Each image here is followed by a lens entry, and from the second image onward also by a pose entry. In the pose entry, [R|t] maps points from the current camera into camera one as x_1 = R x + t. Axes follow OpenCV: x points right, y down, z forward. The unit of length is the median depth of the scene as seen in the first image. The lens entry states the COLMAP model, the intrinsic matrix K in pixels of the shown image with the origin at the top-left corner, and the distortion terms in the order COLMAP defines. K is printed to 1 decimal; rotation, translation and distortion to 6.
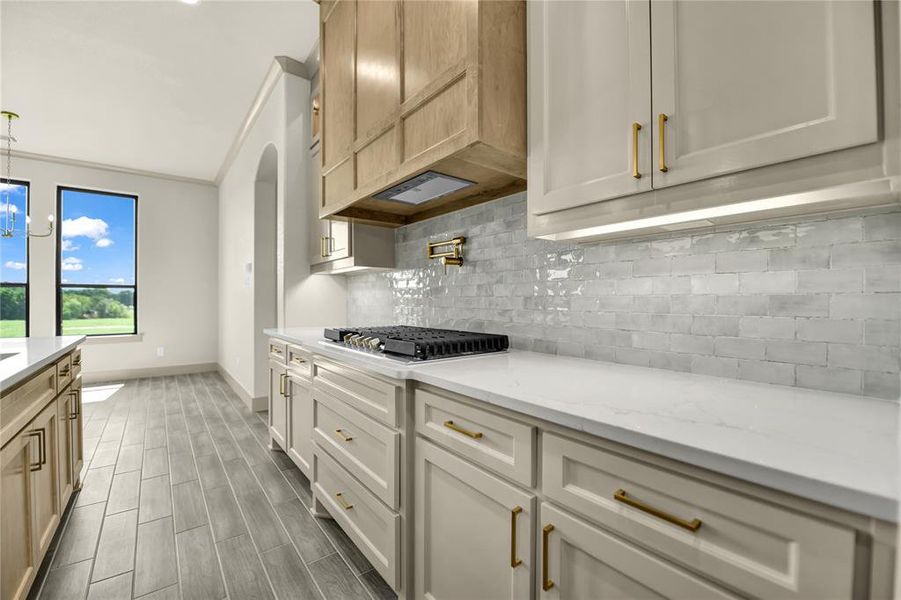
lens RADIAL K [[371.9, 0, 454.6], [0, 371.9, 300.3], [0, 0, 1]] dist [-0.020432, 0.000163]
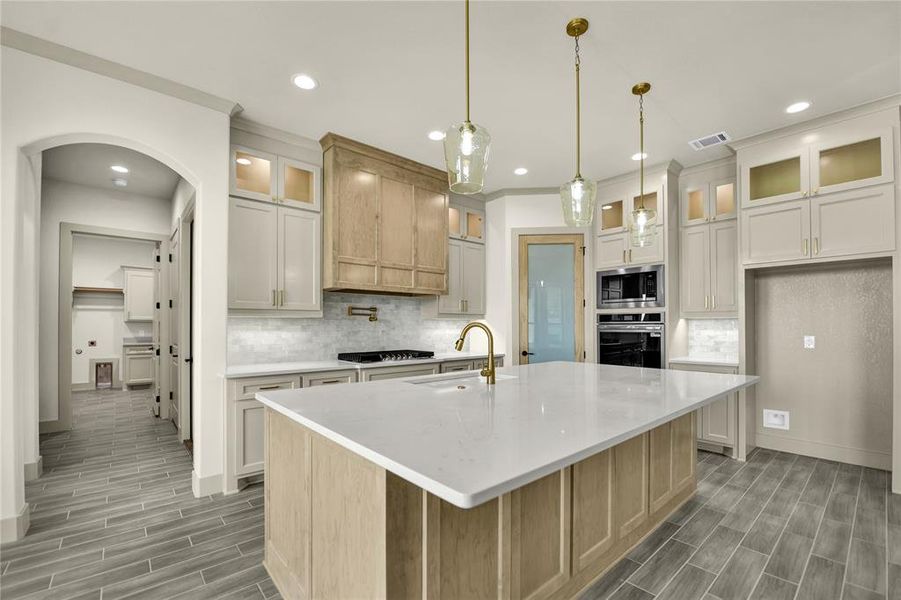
lens RADIAL K [[396.1, 0, 443.0], [0, 396.1, 321.3], [0, 0, 1]] dist [-0.008014, 0.000061]
pose [[-0.041406, -0.000067, 0.999142, -1.684034], [-0.000852, 1.000000, 0.000032, -0.068926], [-0.999142, -0.000850, -0.041406, 0.518674]]
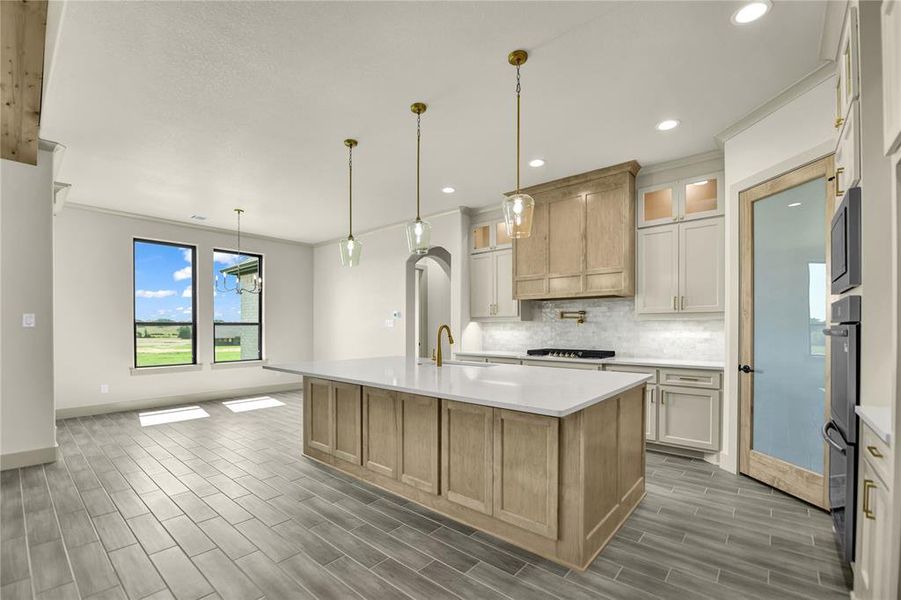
lens RADIAL K [[384.6, 0, 443.6], [0, 384.6, 326.1], [0, 0, 1]] dist [0.001224, 0.000830]
pose [[0.984696, -0.003339, 0.174246, -0.963367], [0.004265, 0.999979, -0.004941, -0.048962], [-0.174226, 0.005609, 0.984690, -0.955096]]
